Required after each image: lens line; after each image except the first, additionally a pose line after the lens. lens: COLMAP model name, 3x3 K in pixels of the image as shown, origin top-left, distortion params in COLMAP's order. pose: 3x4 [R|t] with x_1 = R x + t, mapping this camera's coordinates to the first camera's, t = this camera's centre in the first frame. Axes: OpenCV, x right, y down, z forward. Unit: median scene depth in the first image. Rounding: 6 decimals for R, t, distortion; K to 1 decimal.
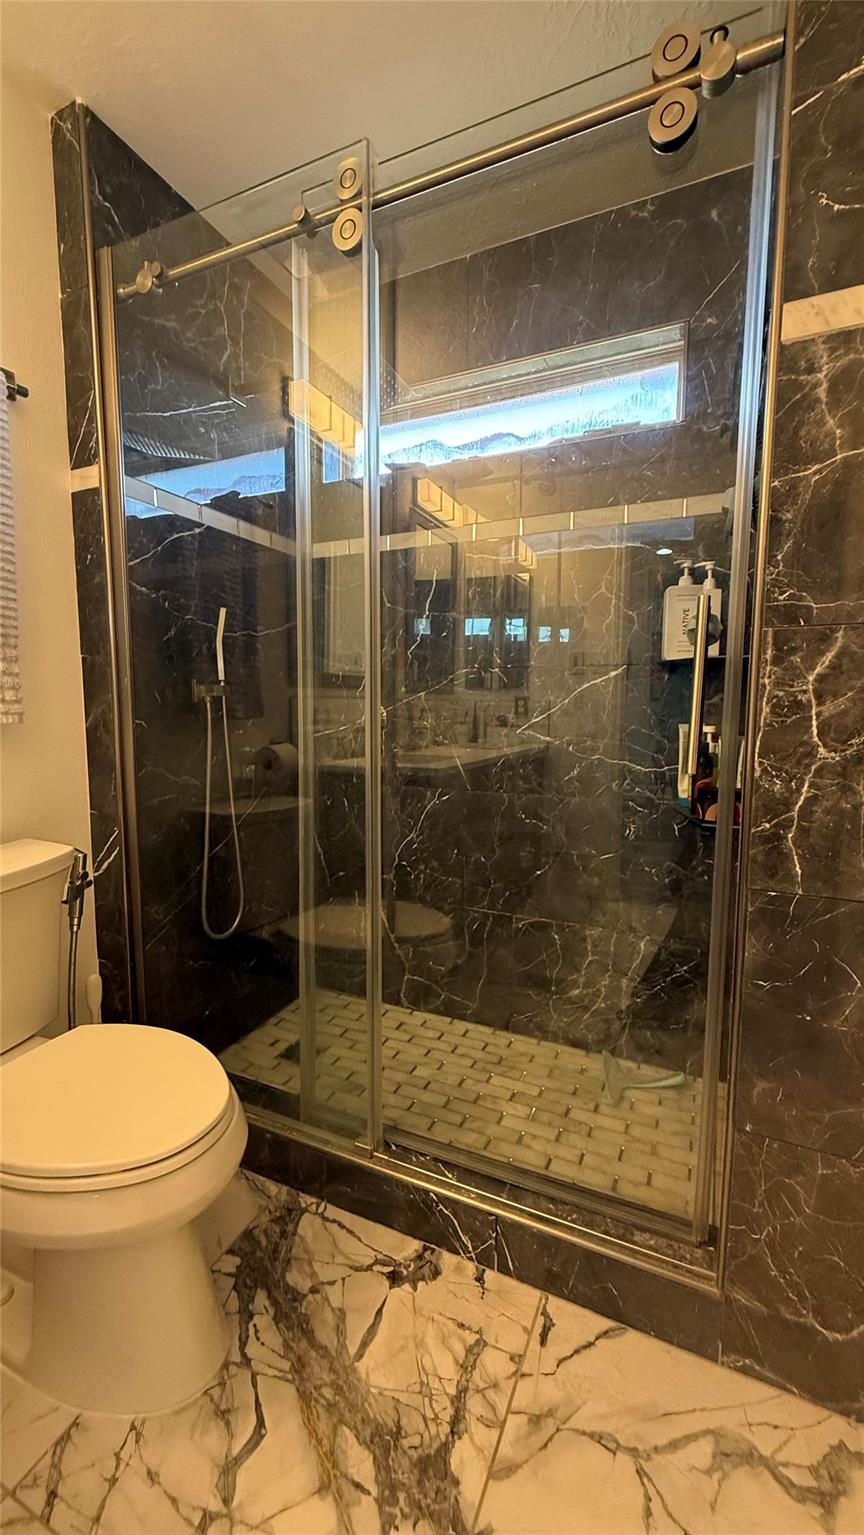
lens RADIAL K [[616.0, 0, 433.4], [0, 616.0, 769.8], [0, 0, 1]] dist [-0.000027, 0.000063]
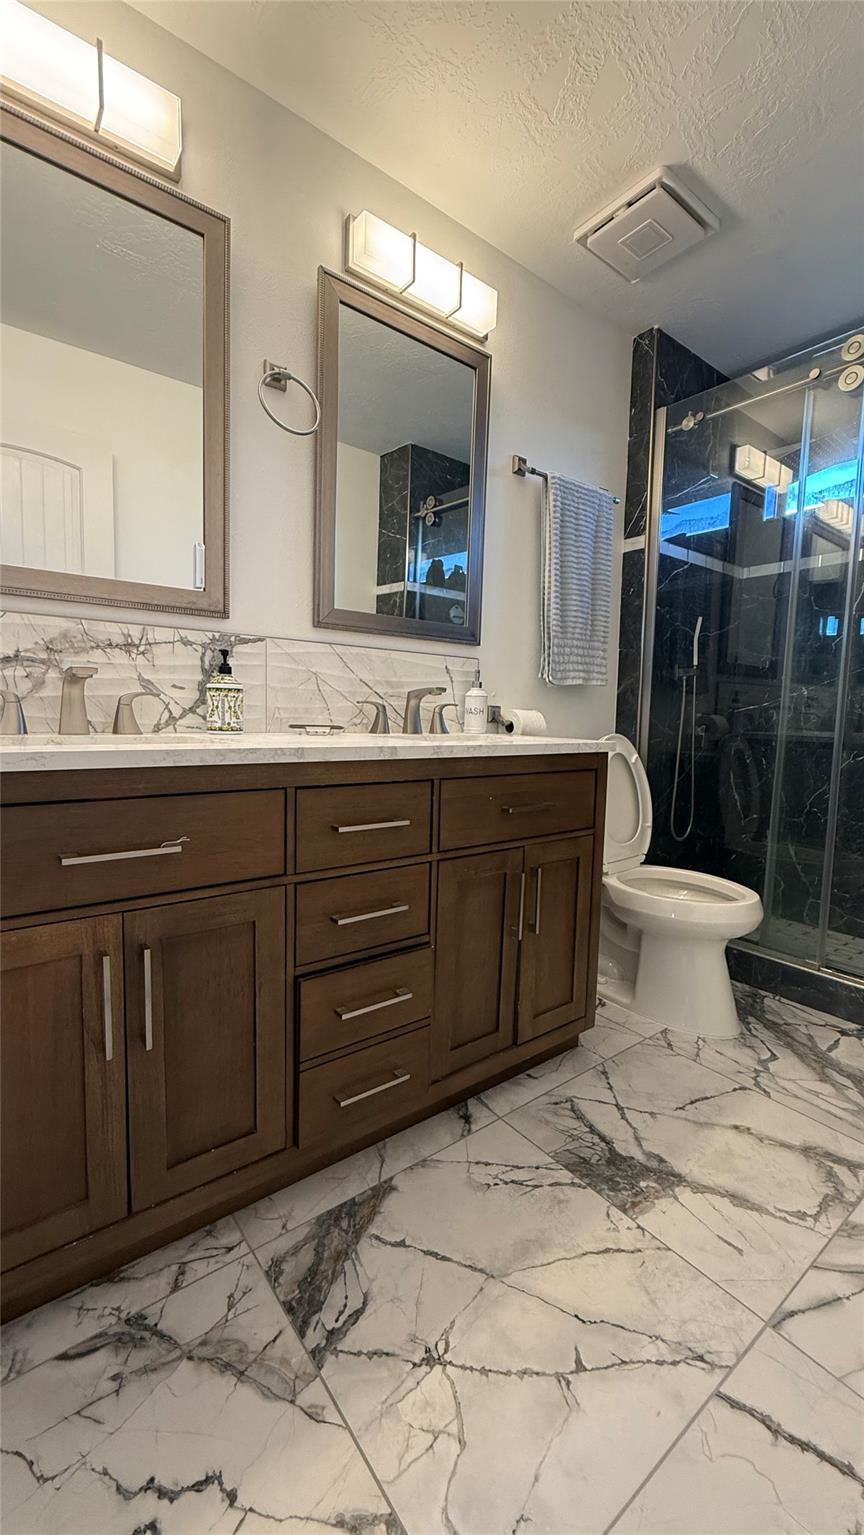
lens RADIAL K [[616.0, 0, 429.2], [0, 616.0, 764.4], [0, 0, 1]] dist [-0.000027, 0.000063]
pose [[0.886231, 0.060972, -0.459214, -0.264976], [-0.071125, 0.997456, -0.004827, 0.181728], [0.457751, 0.036939, 0.888313, -0.755735]]
